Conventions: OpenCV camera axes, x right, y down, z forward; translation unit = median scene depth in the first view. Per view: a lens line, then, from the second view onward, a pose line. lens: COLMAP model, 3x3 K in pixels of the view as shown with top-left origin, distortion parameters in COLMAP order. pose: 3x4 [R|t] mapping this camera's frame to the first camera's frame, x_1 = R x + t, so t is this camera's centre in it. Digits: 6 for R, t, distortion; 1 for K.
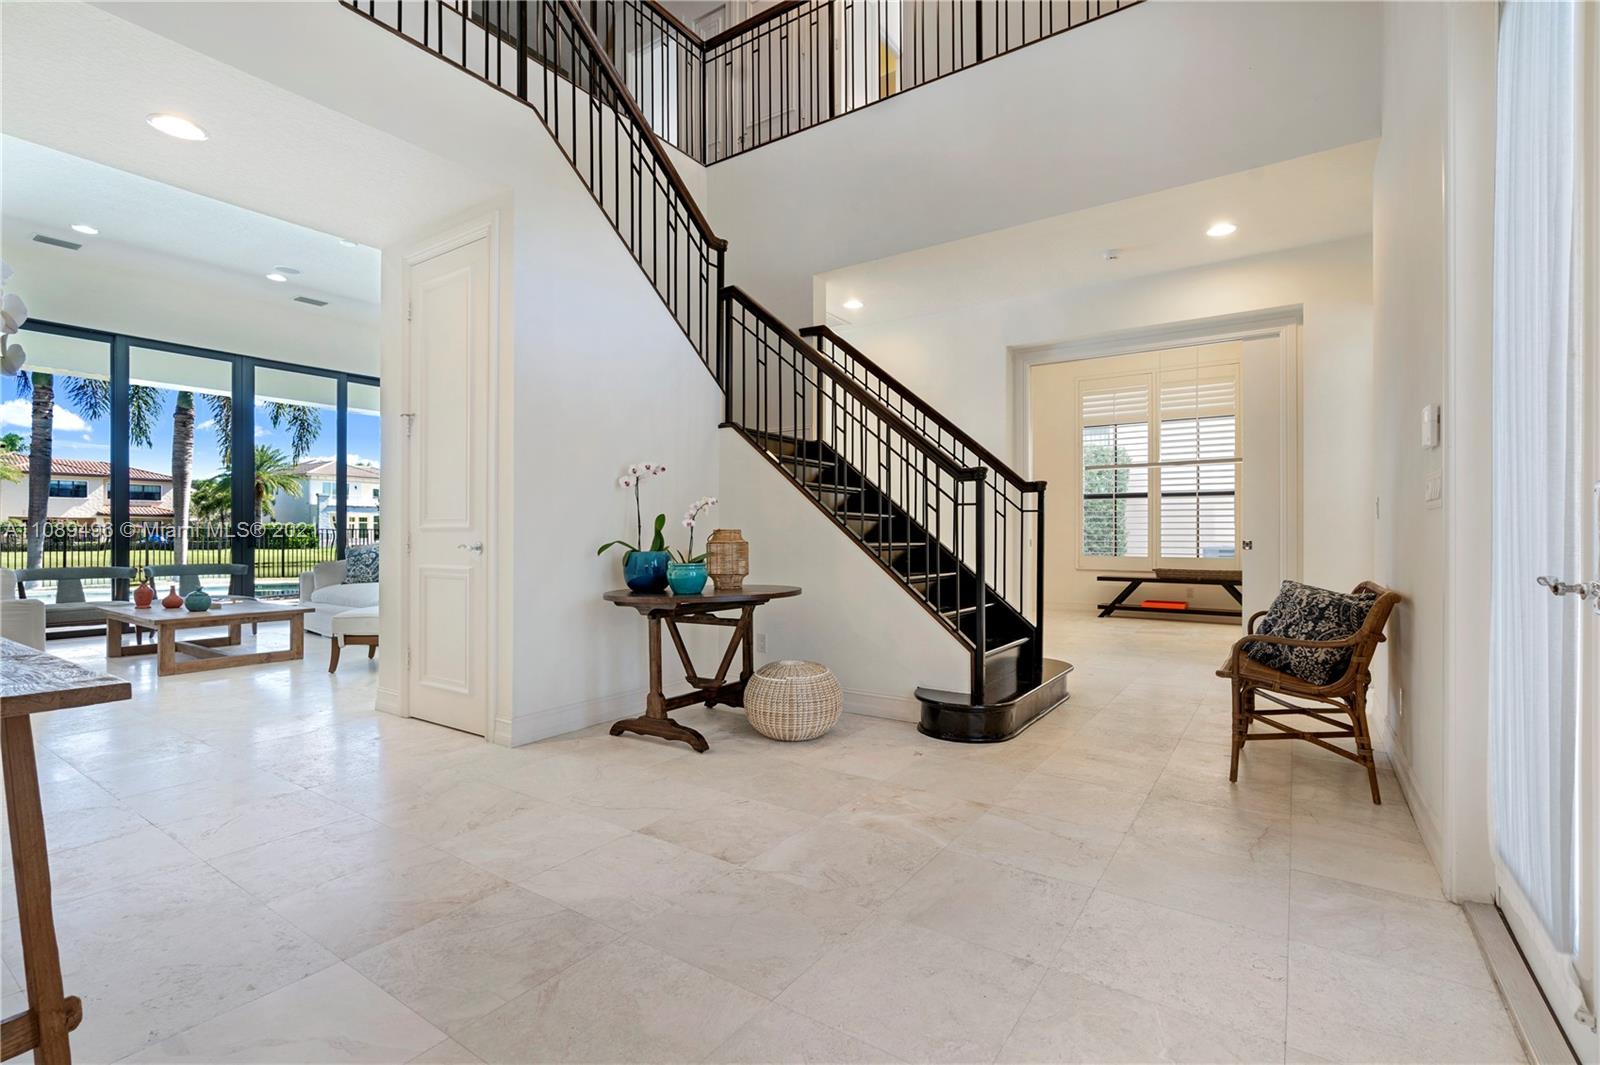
lens RADIAL K [[733.9, 0, 771.9], [0, 733.9, 532.2], [0, 0, 1]] dist [-0.003780, -0.000109]
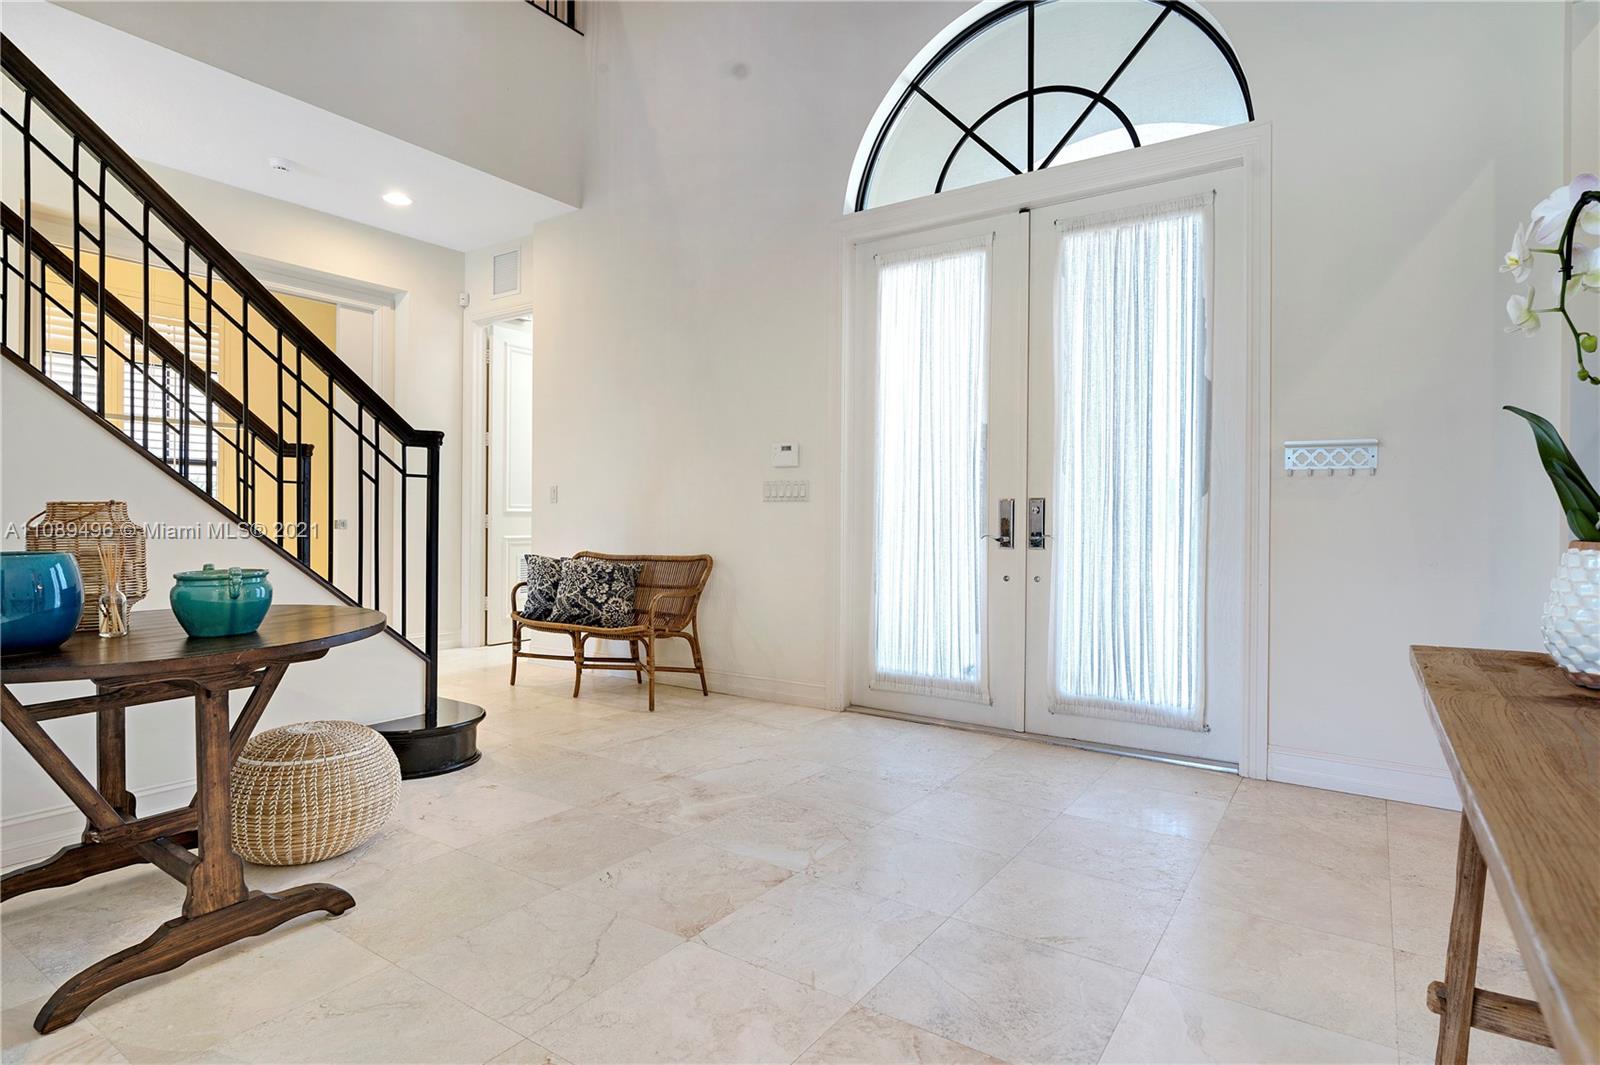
lens RADIAL K [[872.3, 0, 800.0], [0, 872.3, 532.5], [0, 0, 1]] dist [-0.018086, -0.000160]
pose [[-0.040193, -0.017714, 0.999035, -0.925518], [-0.008061, 0.999816, 0.017404, 0.004719], [-0.999159, -0.007354, -0.040328, 0.852734]]
